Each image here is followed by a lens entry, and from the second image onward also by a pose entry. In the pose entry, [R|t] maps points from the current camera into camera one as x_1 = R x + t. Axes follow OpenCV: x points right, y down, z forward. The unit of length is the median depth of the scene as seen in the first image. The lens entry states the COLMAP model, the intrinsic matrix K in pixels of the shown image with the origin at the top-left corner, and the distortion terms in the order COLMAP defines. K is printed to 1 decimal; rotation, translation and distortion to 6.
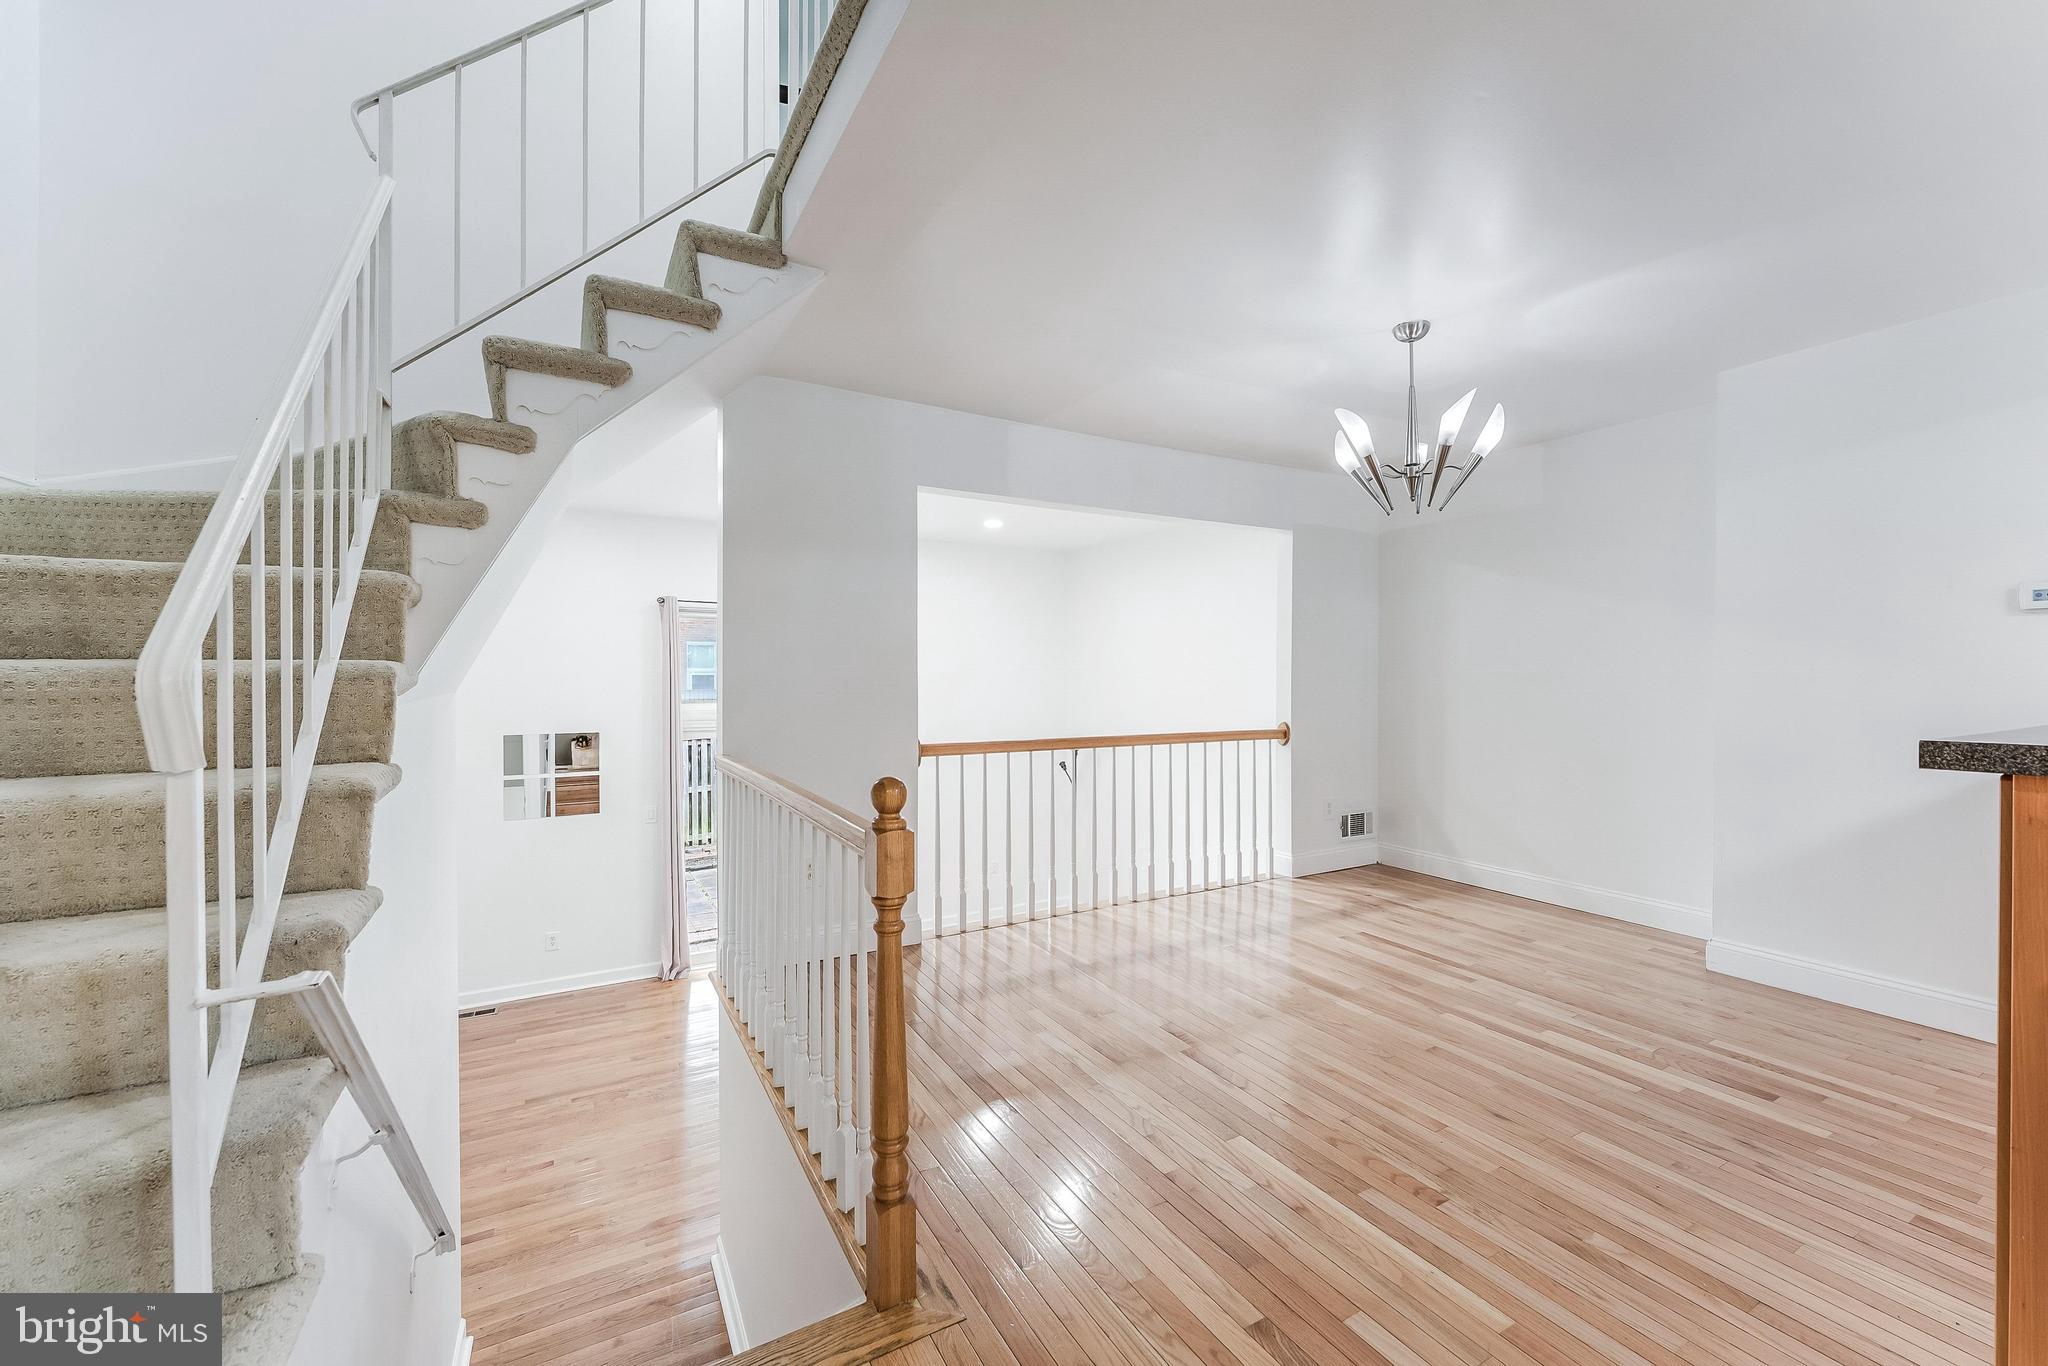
lens RADIAL K [[813.2, 0, 1034.9], [0, 813.2, 680.6], [0, 0, 1]] dist [0.001720, 0.000091]
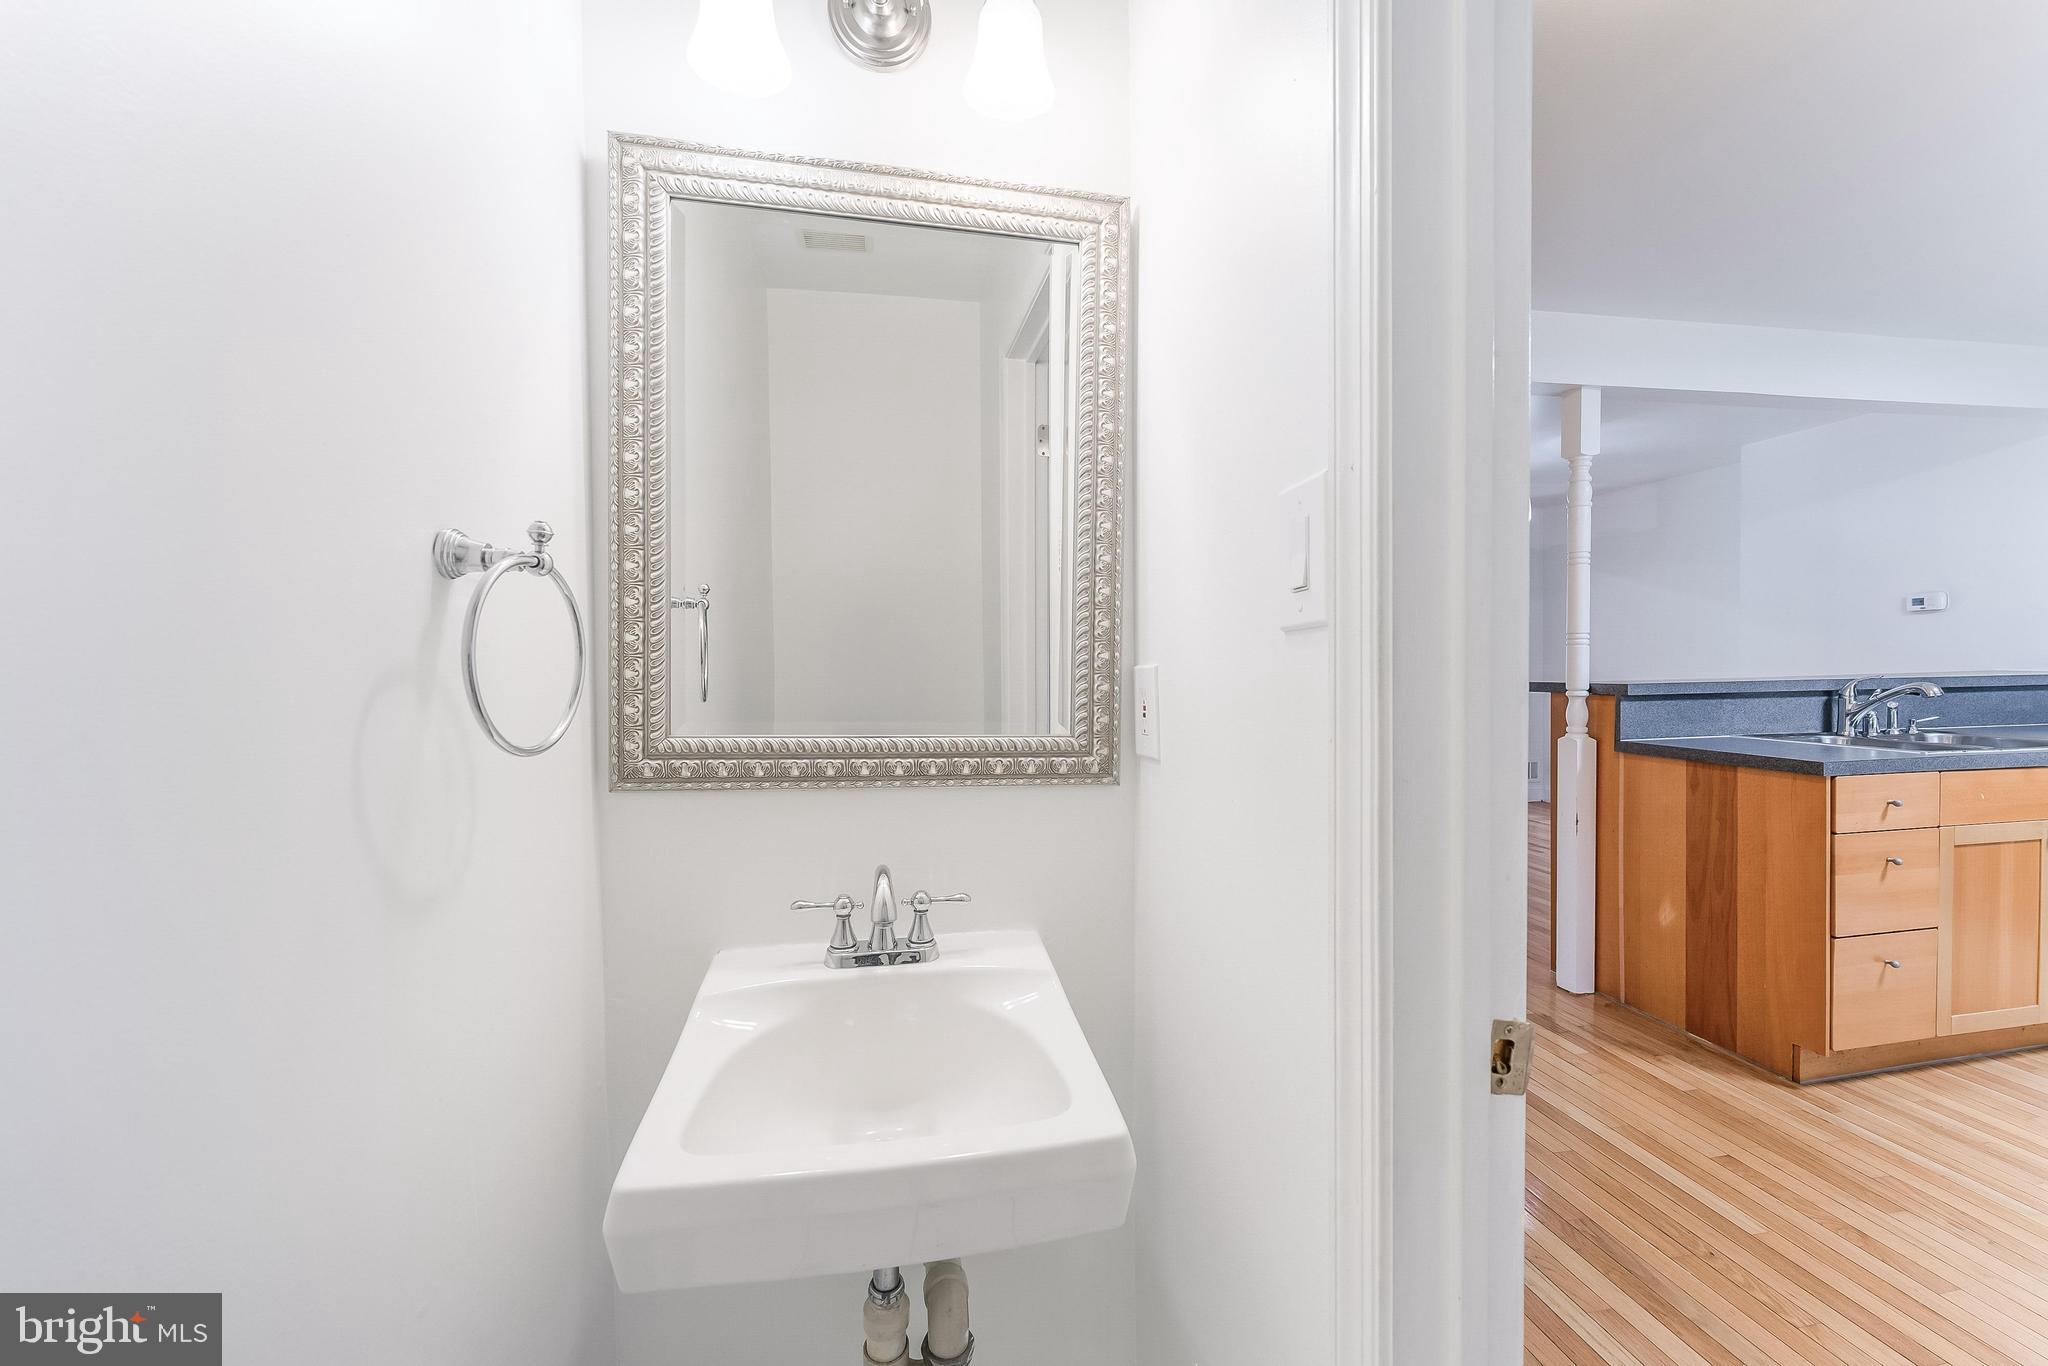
lens RADIAL K [[820.0, 0, 1032.7], [0, 820.0, 676.1], [0, 0, 1]] dist [-0.002255, 0.000081]
pose [[0.947619, -0.003293, -0.319386, 0.123399], [0.008058, 0.999875, 0.013599, 0.001226], [0.319301, -0.015460, 0.947527, -0.920545]]
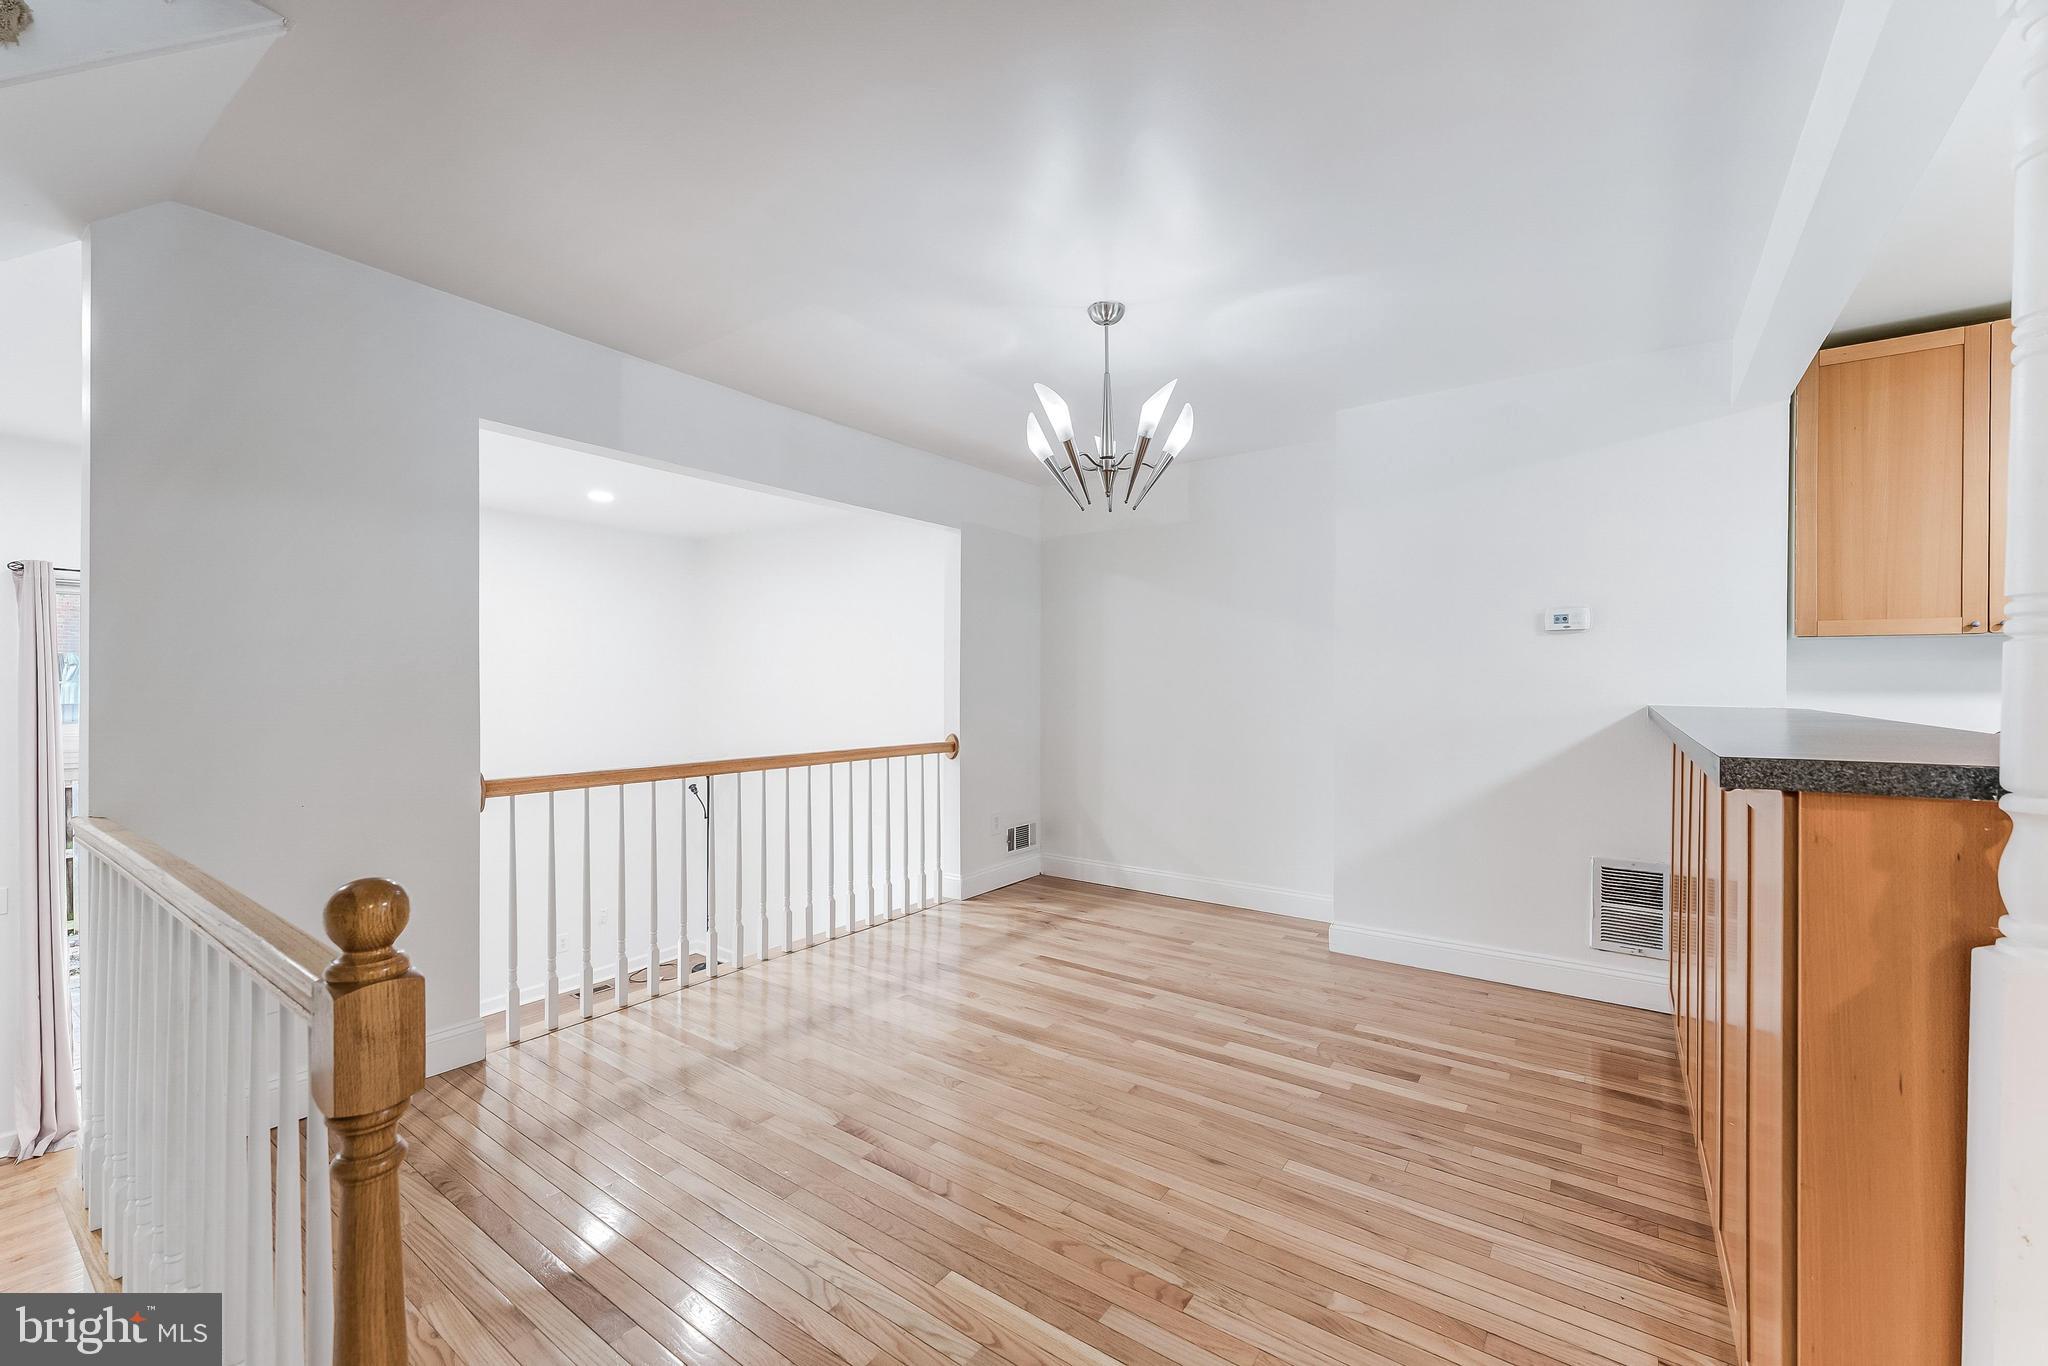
lens RADIAL K [[822.7, 0, 1030.7], [0, 822.7, 684.0], [0, 0, 1]] dist [0.000404, 0.000007]
pose [[0.909554, -0.000115, 0.415587, -0.005733], [0.002274, 0.999986, -0.004699, -0.002649], [-0.415580, 0.005219, 0.909542, 0.183708]]
